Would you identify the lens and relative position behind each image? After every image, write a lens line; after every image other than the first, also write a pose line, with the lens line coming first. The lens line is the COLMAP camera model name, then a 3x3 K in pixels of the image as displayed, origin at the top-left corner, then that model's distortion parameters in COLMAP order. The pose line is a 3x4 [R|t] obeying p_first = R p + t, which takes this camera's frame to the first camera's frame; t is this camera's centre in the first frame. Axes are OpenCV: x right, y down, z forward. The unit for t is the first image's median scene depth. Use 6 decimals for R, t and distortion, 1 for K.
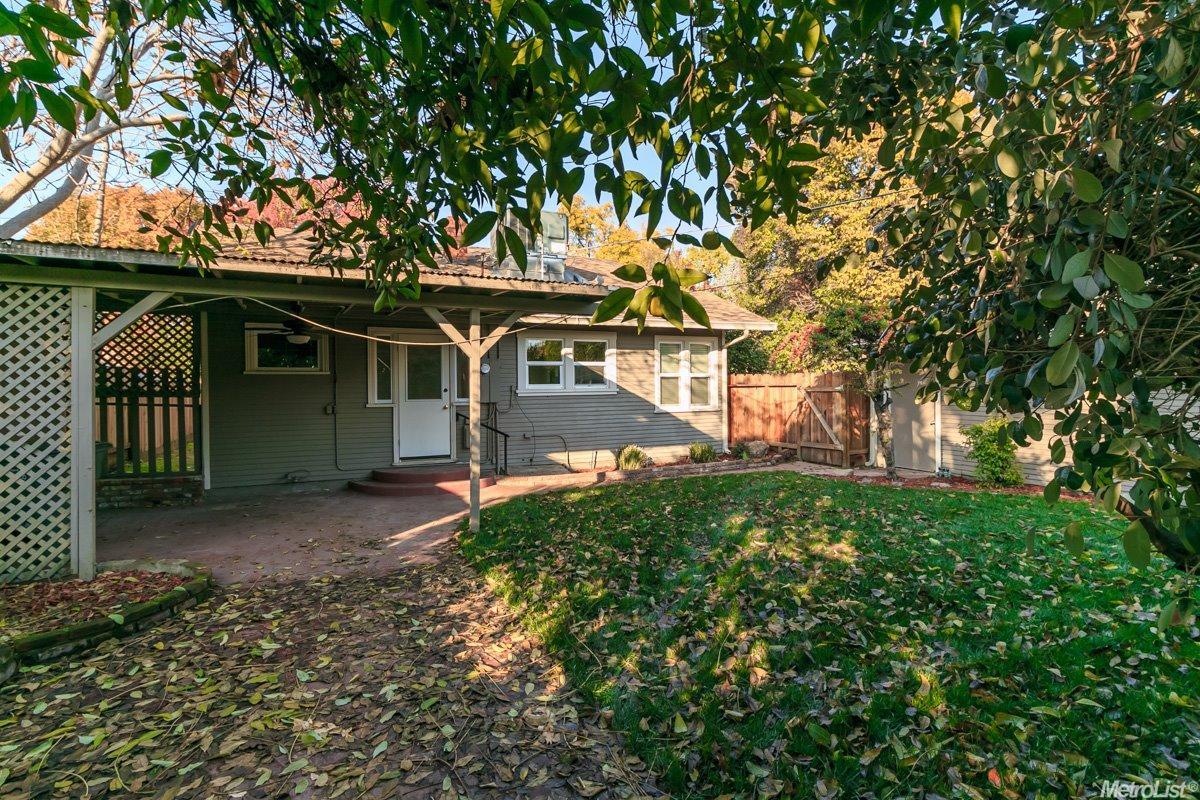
lens RADIAL K [[566.5, 0, 600.8], [0, 566.5, 381.0], [0, 0, 1]] dist [0.000840, -0.000114]
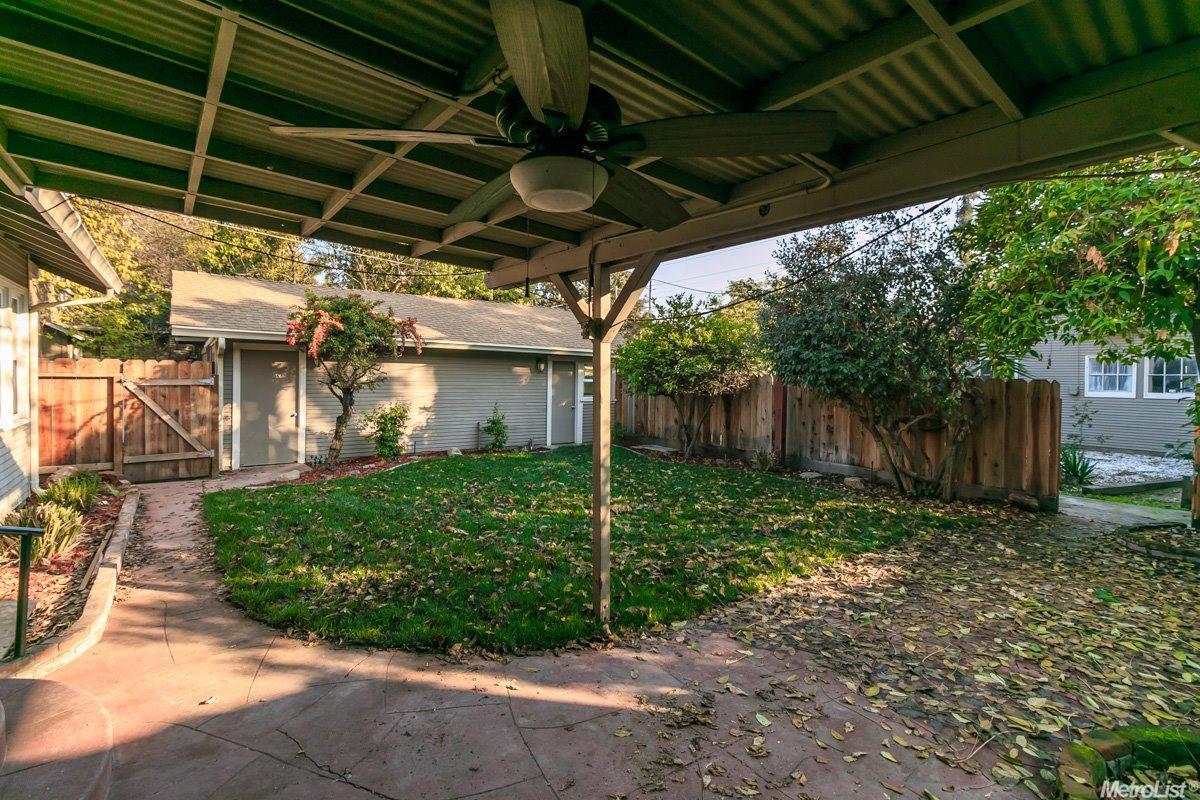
lens RADIAL K [[552.3, 0, 573.8], [0, 552.3, 388.3], [0, 0, 1]] dist [0.001365, -0.000707]
pose [[-0.175309, -0.017201, 0.984363, -0.447438], [-0.021690, 0.999672, 0.013606, 0.000432], [-0.984274, -0.018966, -0.175625, 0.622611]]
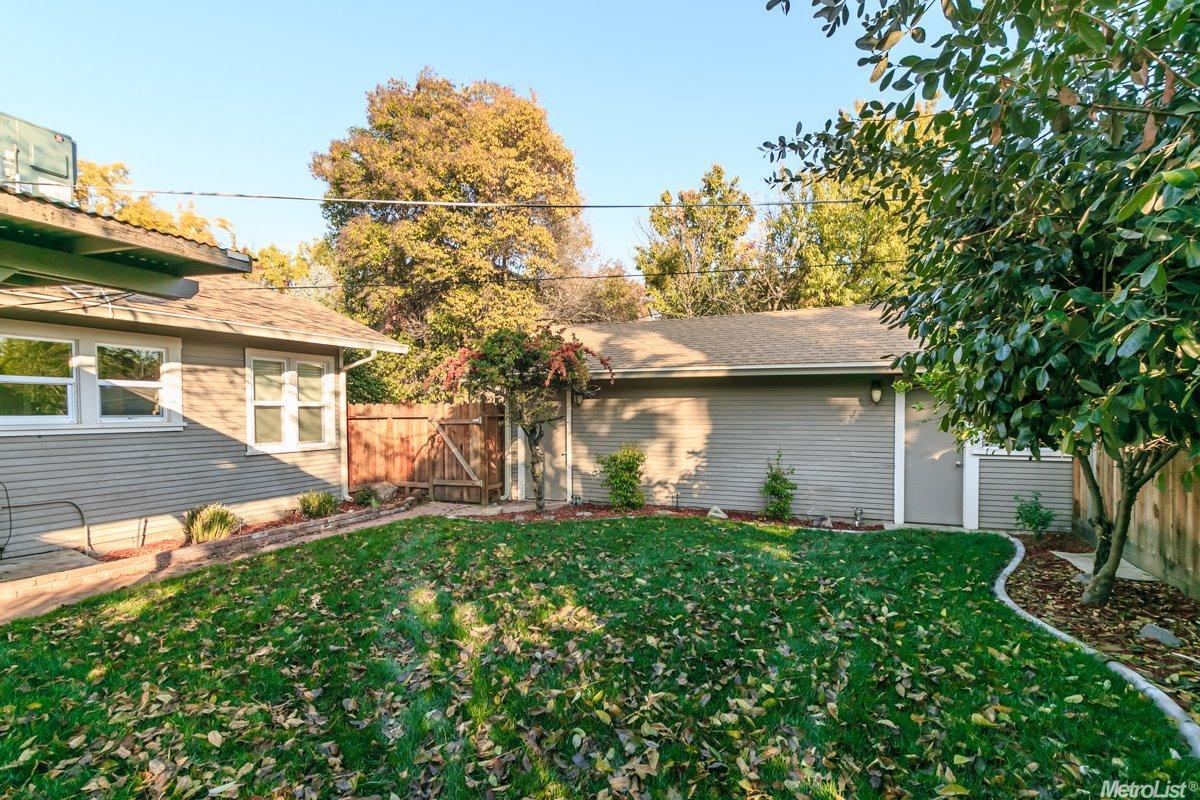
lens RADIAL K [[560.9, 0, 598.3], [0, 560.9, 422.5], [0, 0, 1]] dist [0.002555, -0.000054]
pose [[0.743559, -0.006630, 0.668638, -0.051505], [-0.006910, 0.999821, 0.017598, -0.001457], [-0.668635, -0.017706, 0.743380, 0.176772]]
